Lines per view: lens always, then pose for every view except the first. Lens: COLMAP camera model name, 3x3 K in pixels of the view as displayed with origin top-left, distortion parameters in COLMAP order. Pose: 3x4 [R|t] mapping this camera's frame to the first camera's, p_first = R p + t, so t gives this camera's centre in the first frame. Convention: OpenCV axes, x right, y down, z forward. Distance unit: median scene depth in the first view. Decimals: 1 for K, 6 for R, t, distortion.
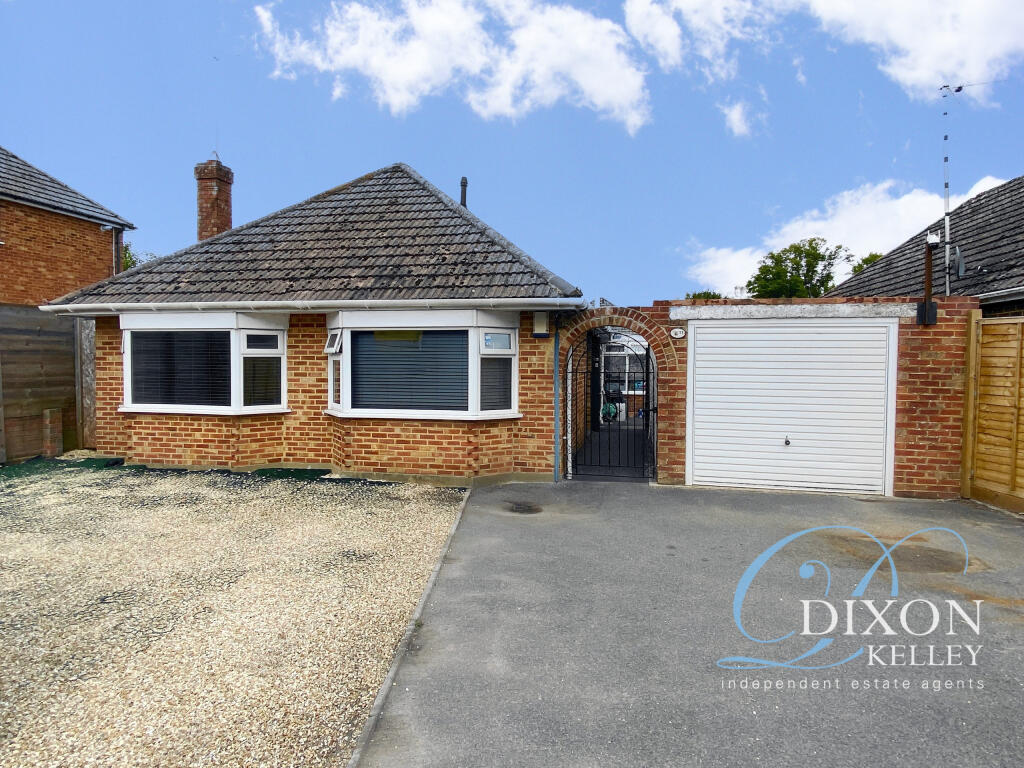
lens RADIAL K [[587.7, 0, 516.2], [0, 587.7, 378.6], [0, 0, 1]] dist [0.015324, -0.016806]
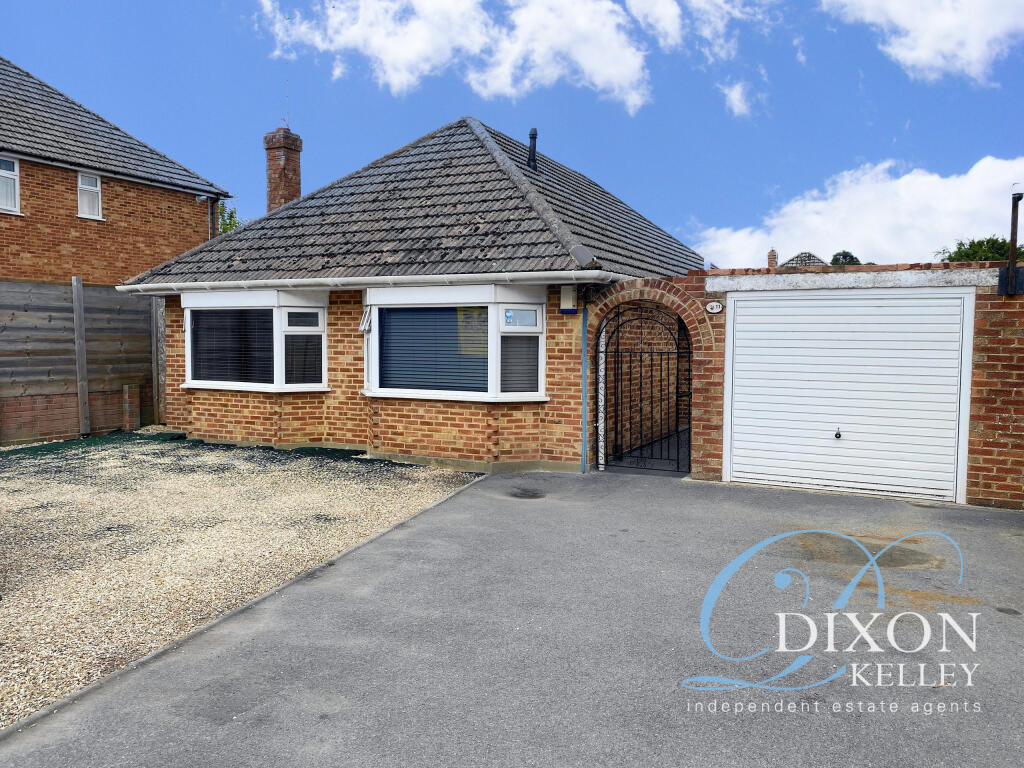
lens RADIAL K [[767.8, 0, 514.1], [0, 767.8, 383.8], [0, 0, 1]] dist [0.005808, 0.008690]
pose [[0.966580, 0.016167, -0.255854, 0.258176], [-0.009121, 0.999546, 0.028703, 0.005603], [0.256202, -0.025410, 0.966289, -0.168194]]
